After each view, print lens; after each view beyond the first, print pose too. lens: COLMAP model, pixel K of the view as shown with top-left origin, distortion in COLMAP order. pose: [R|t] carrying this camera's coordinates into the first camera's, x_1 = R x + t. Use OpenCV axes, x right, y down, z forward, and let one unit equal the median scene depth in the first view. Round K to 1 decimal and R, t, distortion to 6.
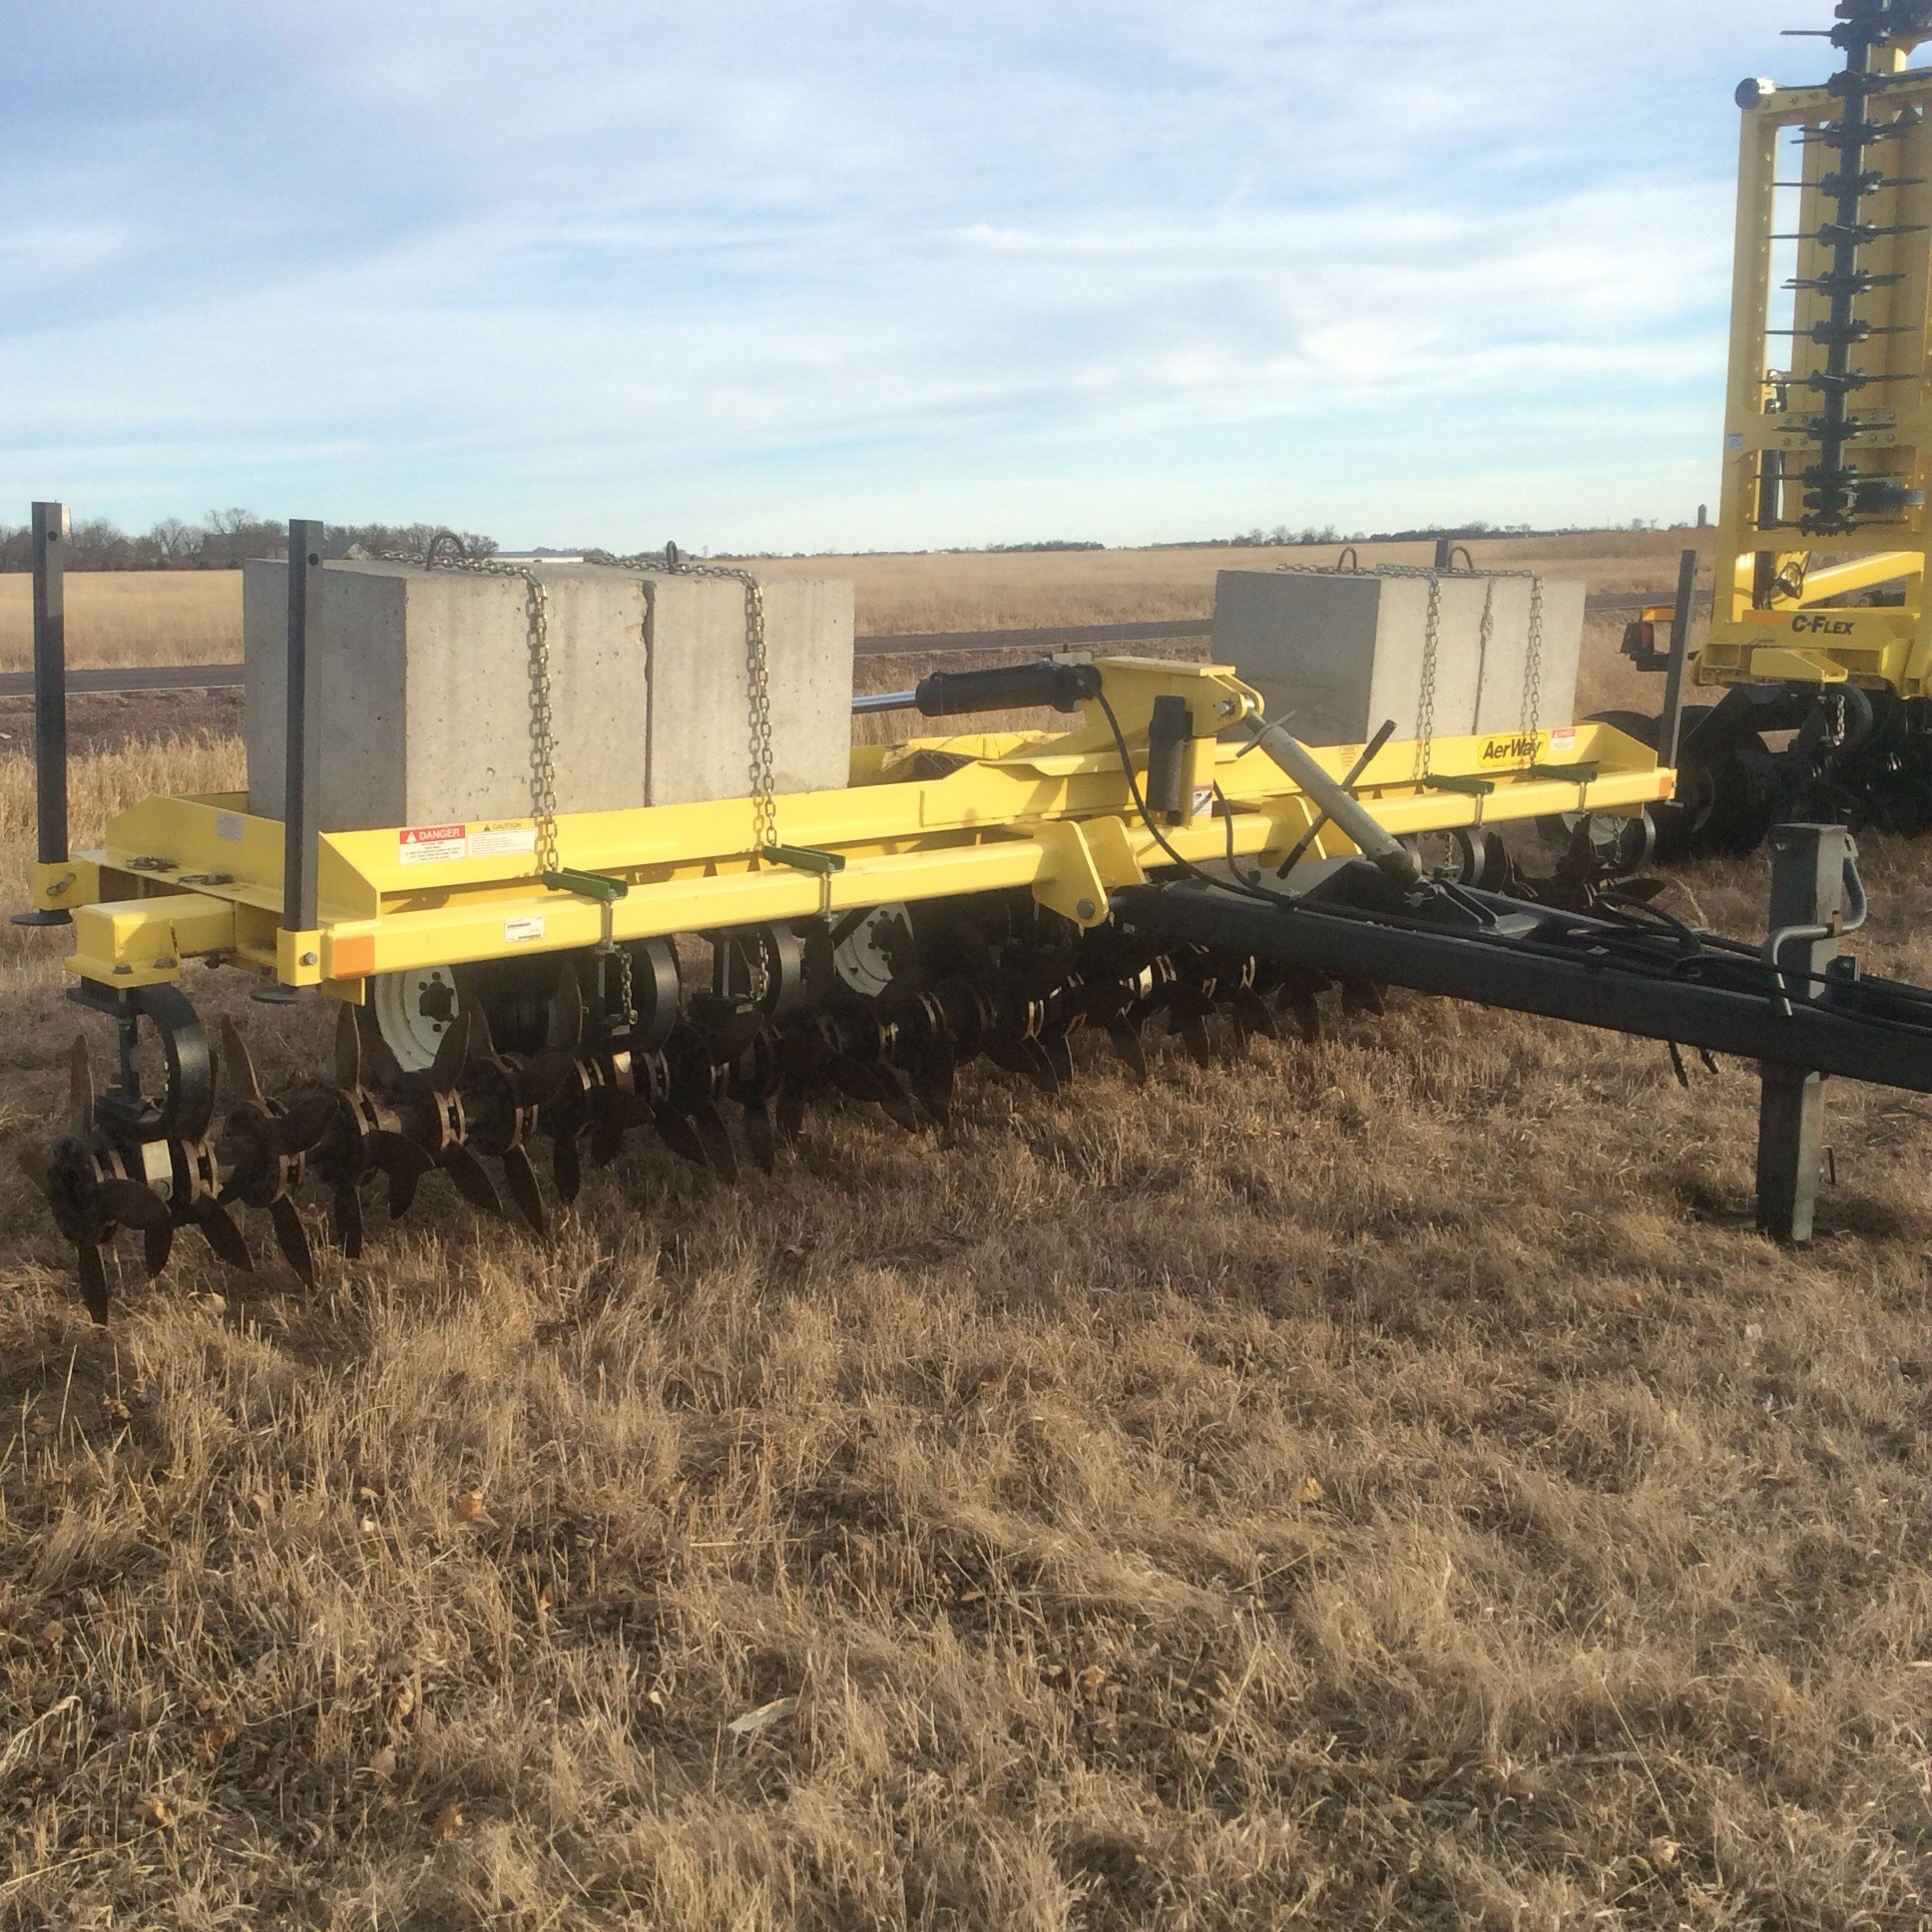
lens RADIAL K [[2299.3, 0, 966.0], [0, 2299.3, 966.0], [0, 0, 1]] dist [-0.018699, -0.017198]
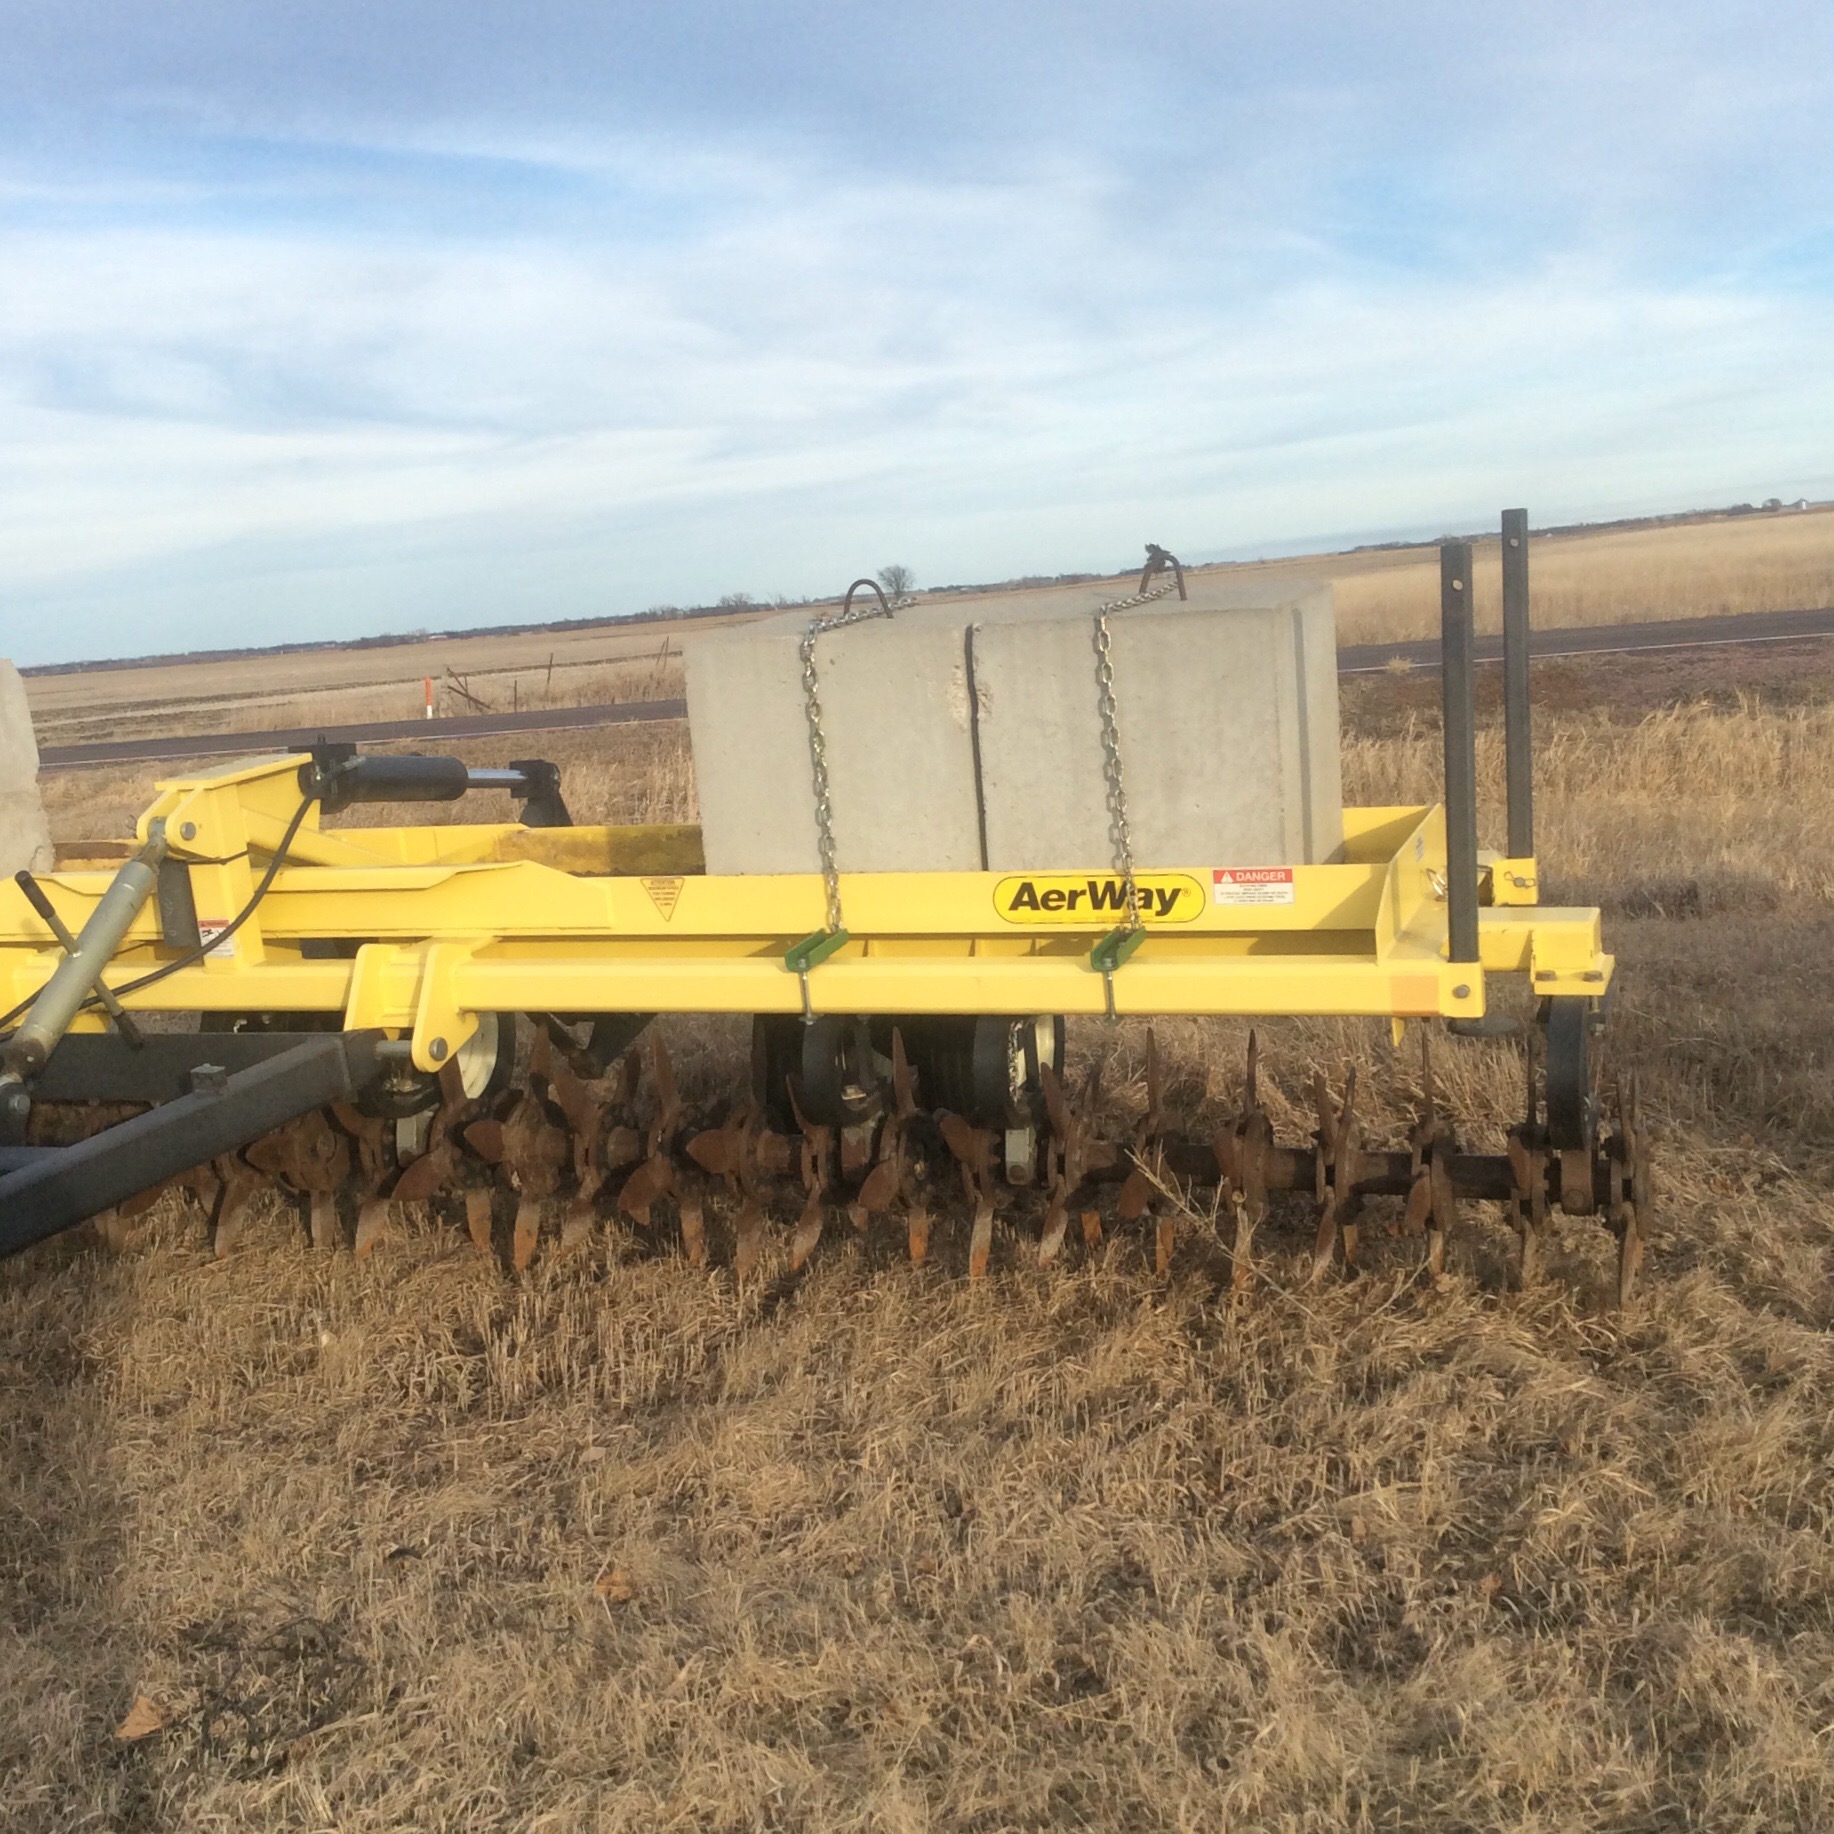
lens RADIAL K [[2182.7, 0, 917.0], [0, 2182.7, 917.0], [0, 0, 1]] dist [-0.018699, -0.017198]
pose [[0.334210, 0.097658, -0.937426, 0.946780], [-0.084866, 0.993695, 0.073263, -0.159981], [0.938670, 0.055070, 0.340391, 0.967003]]
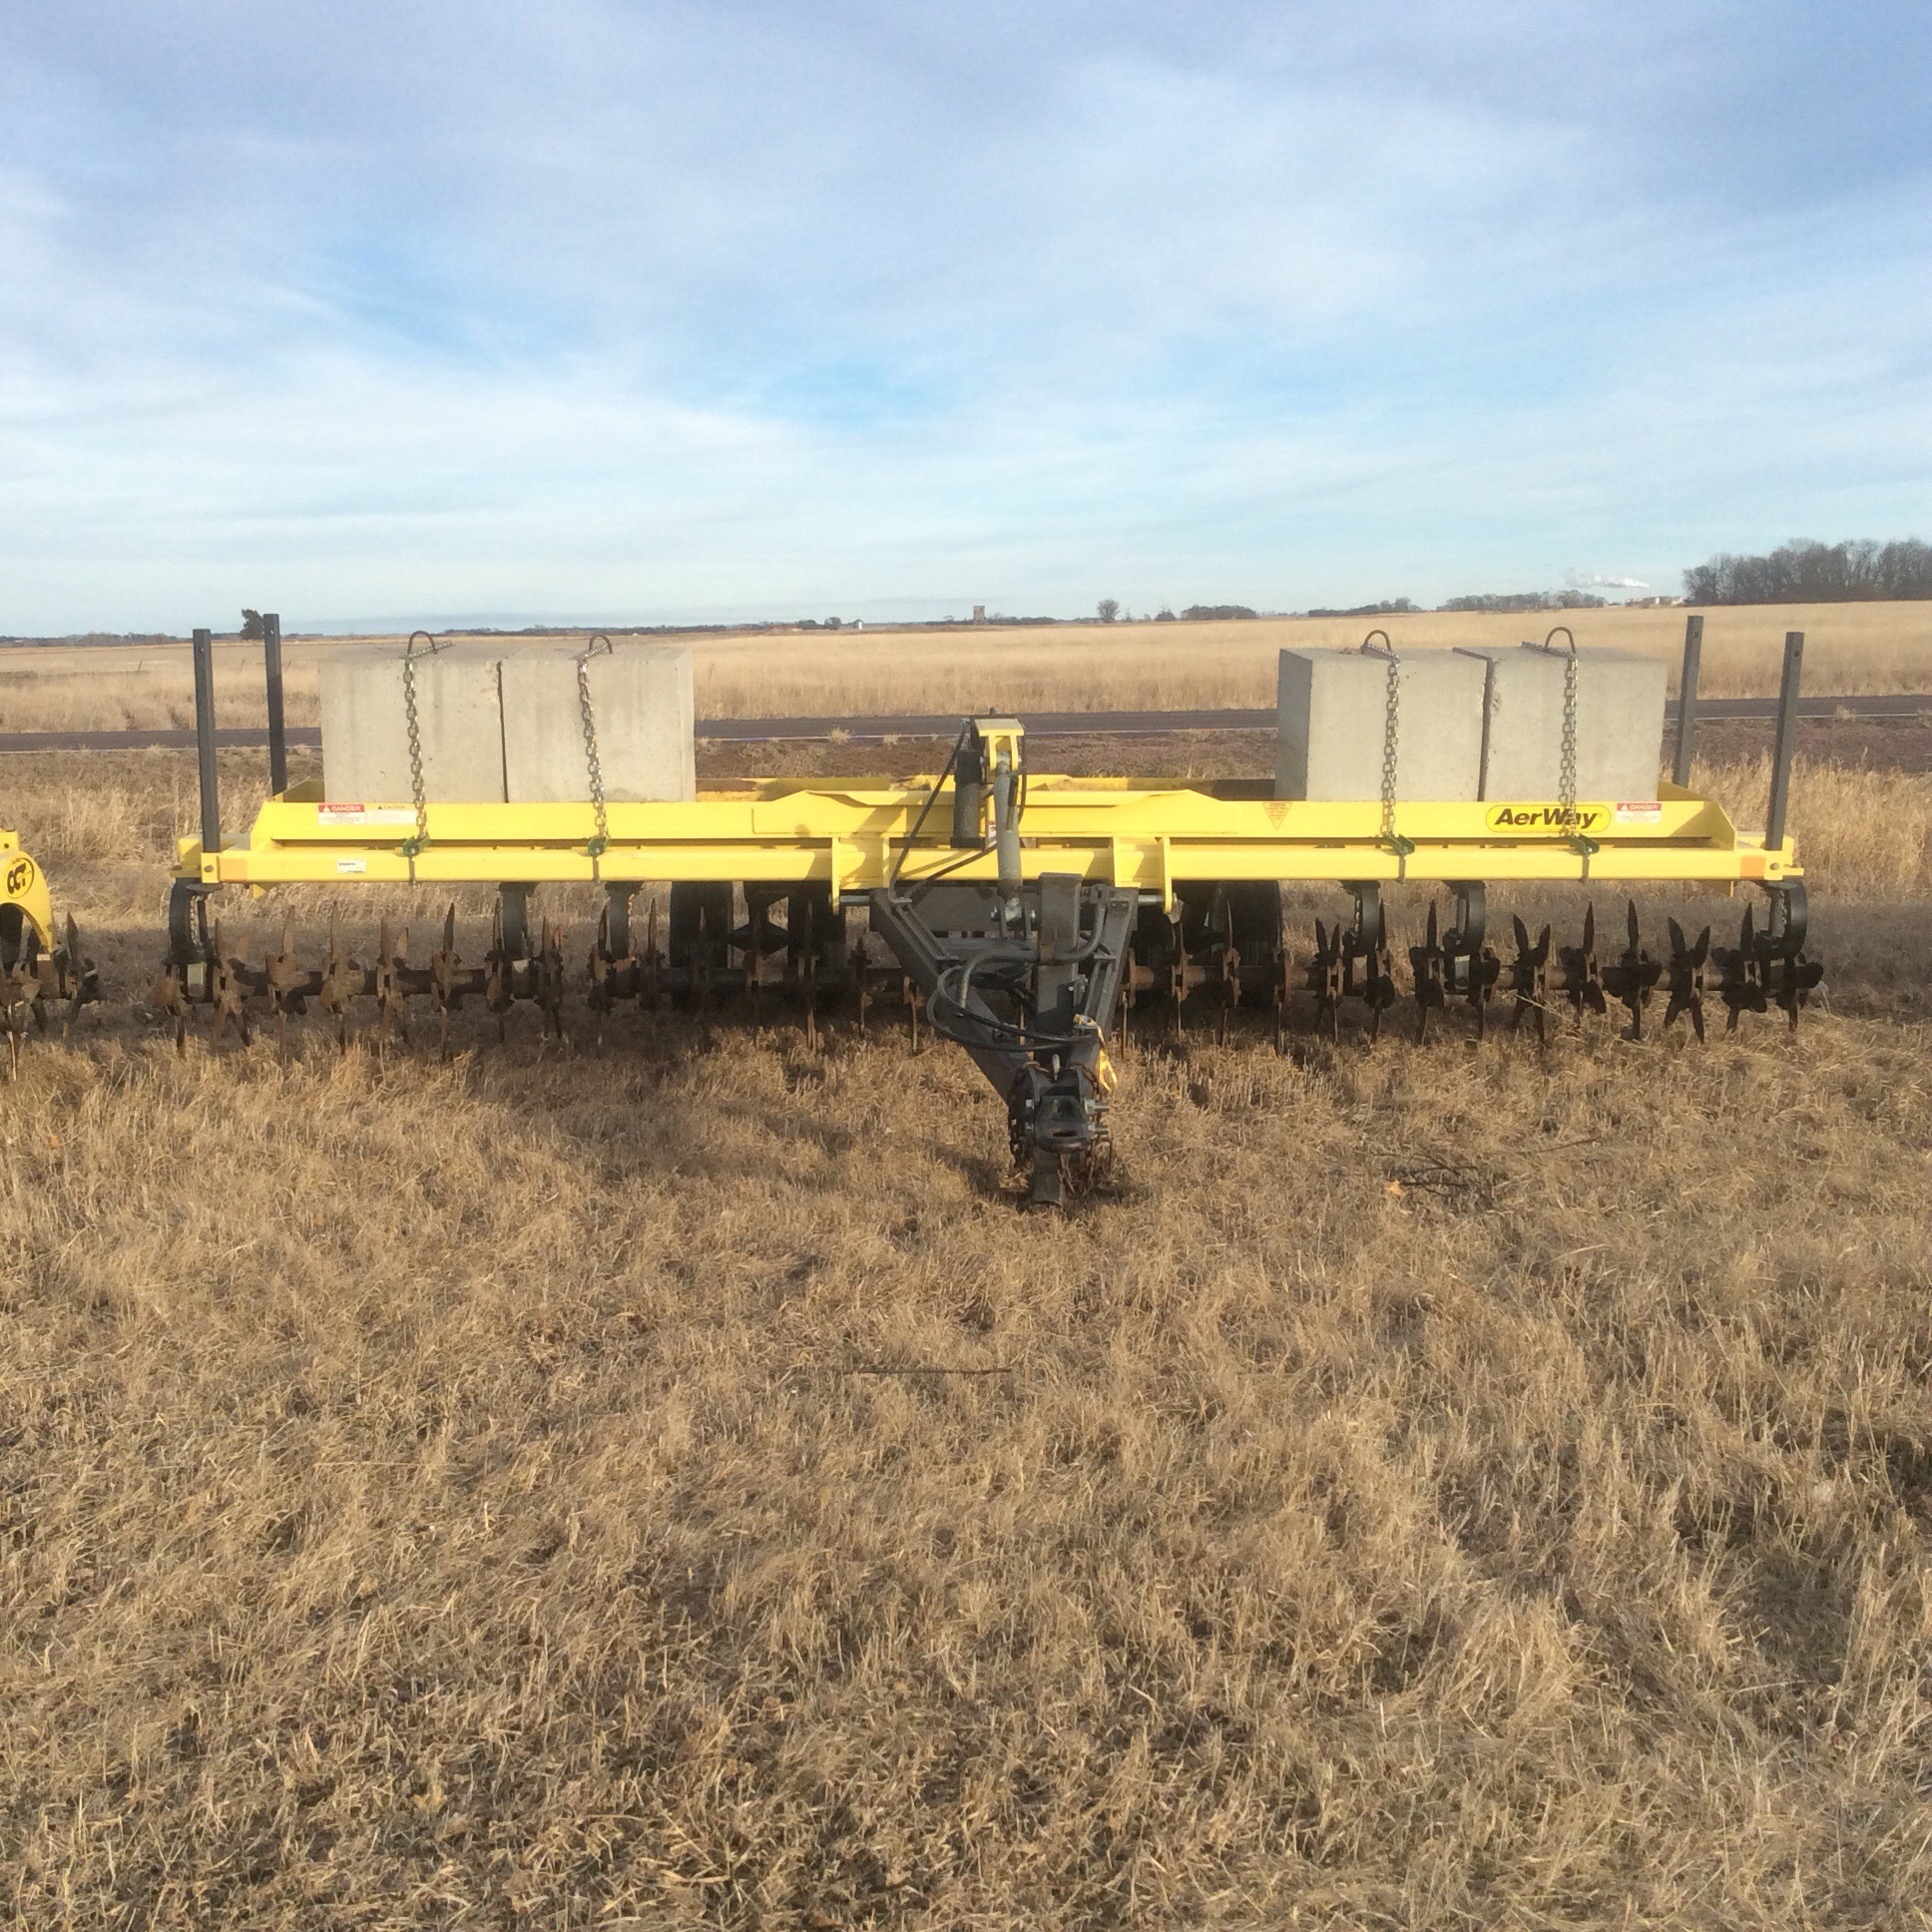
lens RADIAL K [[2299.3, 0, 966.0], [0, 2299.3, 966.0], [0, 0, 1]] dist [-0.018699, -0.017198]
pose [[0.727456, 0.082591, -0.681166, 0.968263], [-0.113581, 0.993528, -0.000835, 0.005202], [0.676689, 0.077975, 0.732129, 0.068845]]
